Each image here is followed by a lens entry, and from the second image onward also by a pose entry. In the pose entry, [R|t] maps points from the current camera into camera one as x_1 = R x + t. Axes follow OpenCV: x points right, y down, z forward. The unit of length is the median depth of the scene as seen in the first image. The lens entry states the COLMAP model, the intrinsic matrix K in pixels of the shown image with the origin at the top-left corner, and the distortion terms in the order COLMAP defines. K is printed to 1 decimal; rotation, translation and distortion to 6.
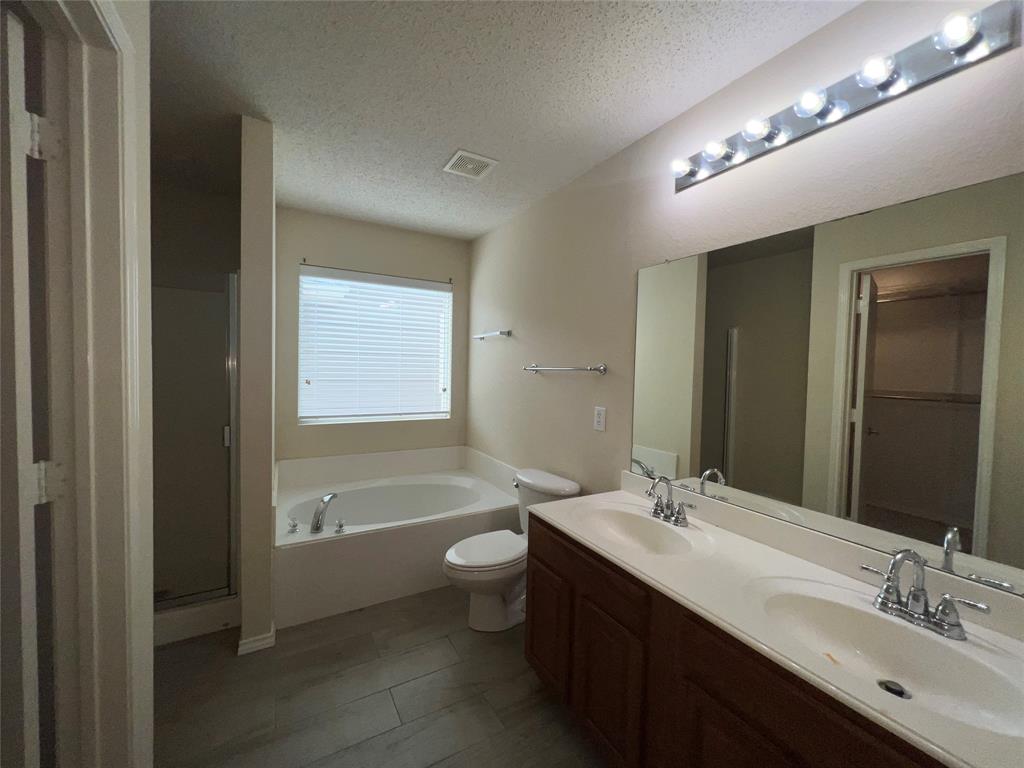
lens RADIAL K [[408.4, 0, 509.4], [0, 408.4, 381.4], [0, 0, 1]] dist [-0.002562, 0.000513]
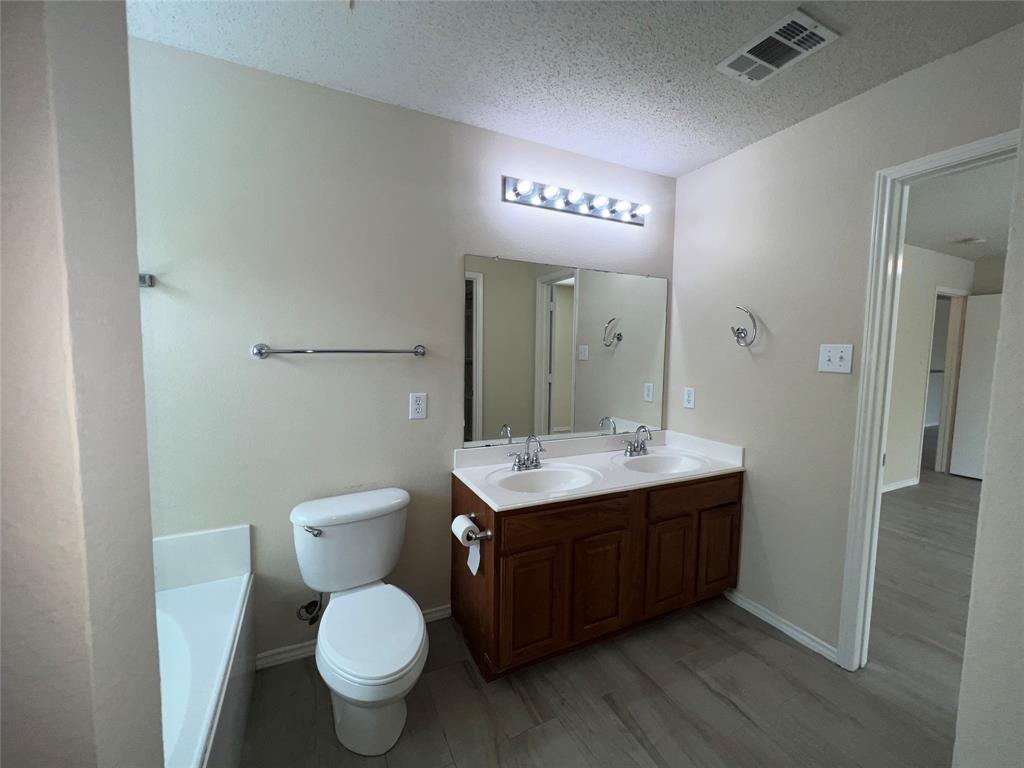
lens RADIAL K [[408.4, 0, 509.4], [0, 408.4, 381.4], [0, 0, 1]] dist [-0.002562, 0.000513]
pose [[0.067461, -0.097777, 0.992919, -0.617765], [0.020572, 0.995111, 0.096595, -0.043007], [-0.997510, 0.013910, 0.069143, 0.687801]]
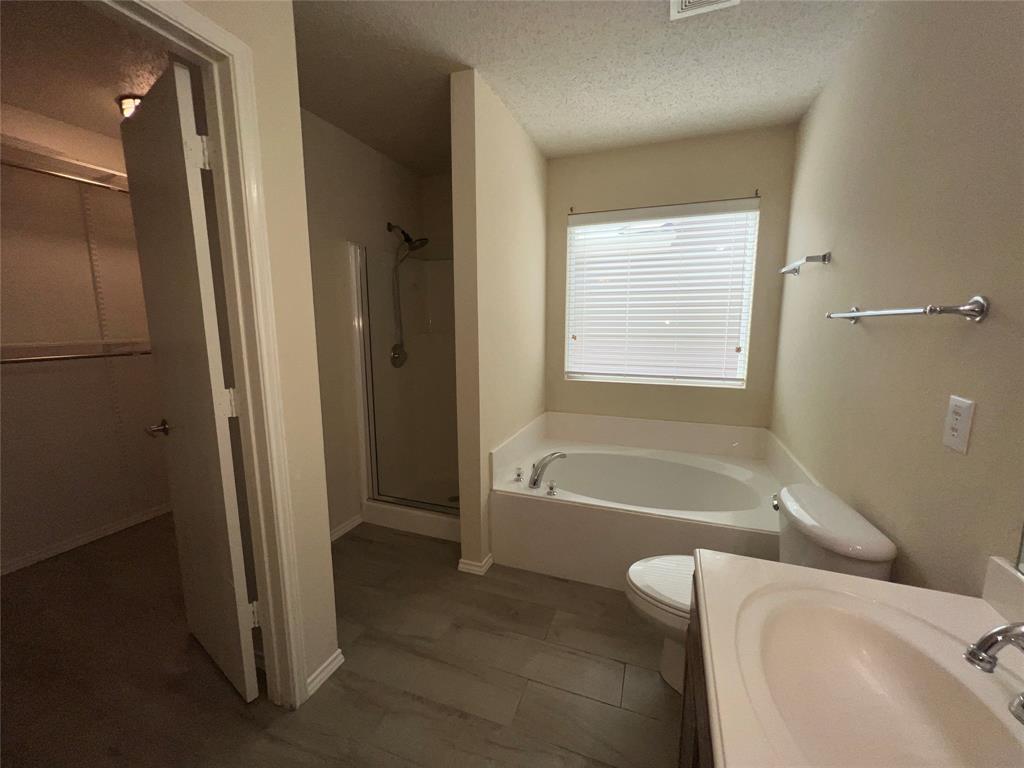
lens RADIAL K [[408.4, 0, 509.4], [0, 408.4, 381.4], [0, 0, 1]] dist [-0.002562, 0.000513]
pose [[0.638821, 0.088880, -0.764205, 0.228078], [-0.008816, 0.994085, 0.108246, 0.002520], [0.769305, -0.062412, 0.635826, 0.324326]]
